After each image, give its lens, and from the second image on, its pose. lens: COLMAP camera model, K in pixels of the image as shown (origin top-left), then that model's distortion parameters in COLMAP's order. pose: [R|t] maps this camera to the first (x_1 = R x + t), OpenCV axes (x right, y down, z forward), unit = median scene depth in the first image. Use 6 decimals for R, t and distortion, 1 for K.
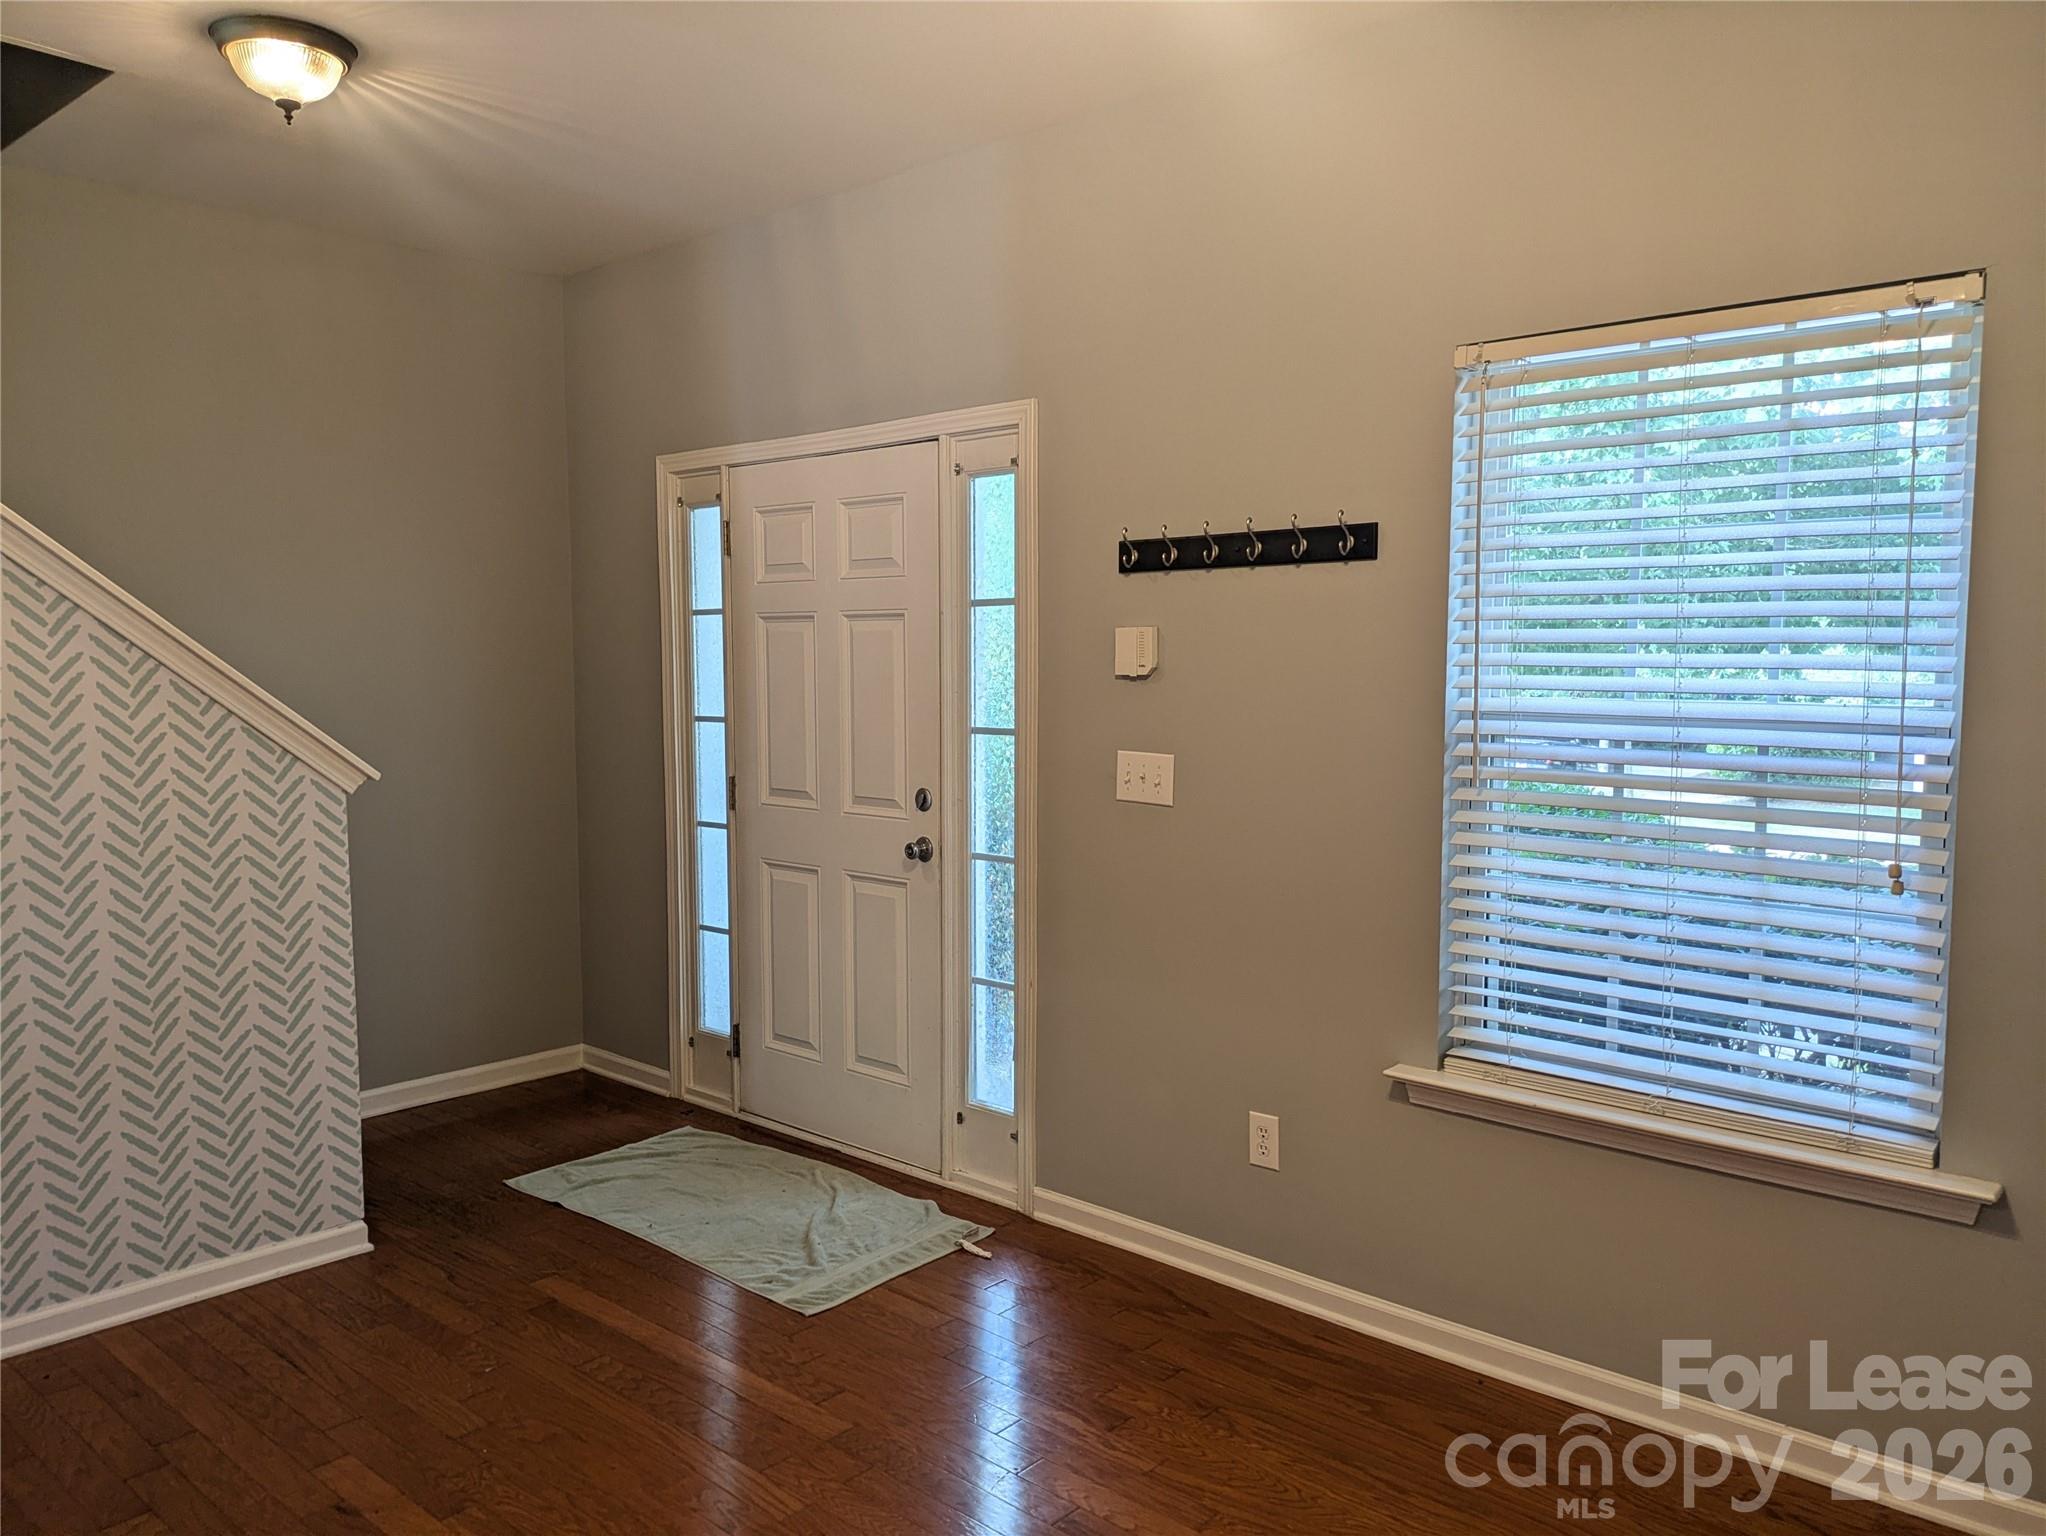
lens RADIAL K [[1520.5, 0, 1025.9], [0, 1520.5, 764.3], [0, 0, 1]] dist [0.049835, -0.034697]
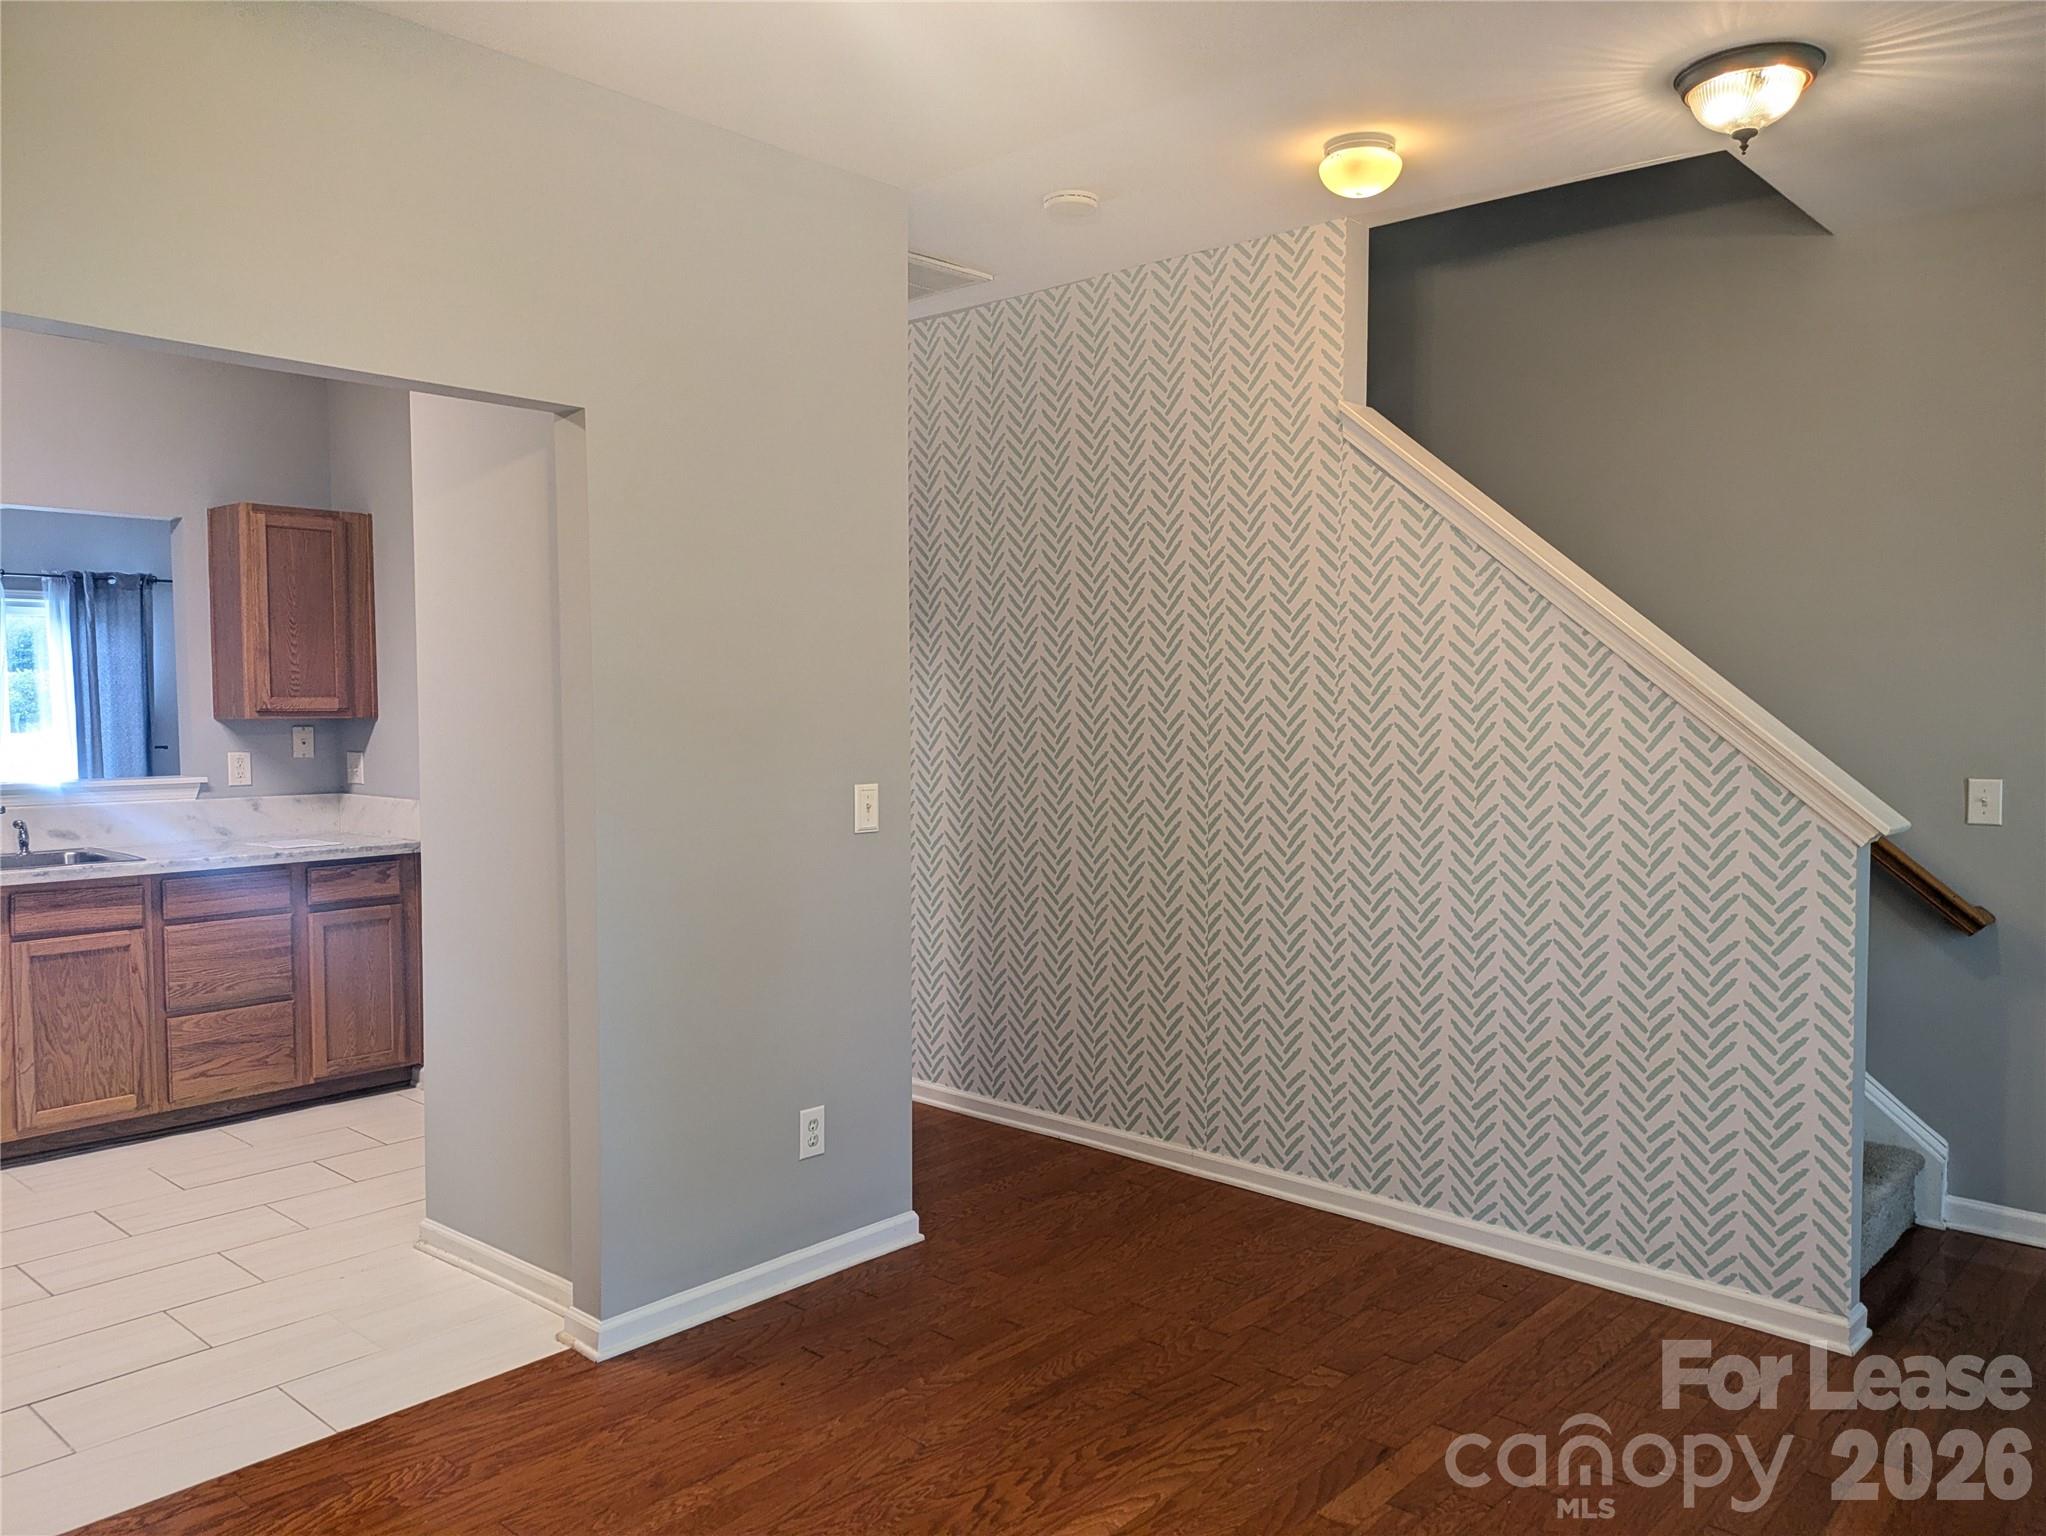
lens RADIAL K [[1520.5, 0, 1066.6], [0, 1520.5, 779.3], [0, 0, 1]] dist [0.049835, -0.034697]
pose [[0.016430, 0.061842, -0.997951, 0.495533], [-0.076472, 0.995240, 0.060415, -0.043226], [0.996936, 0.075322, 0.021081, 0.554159]]
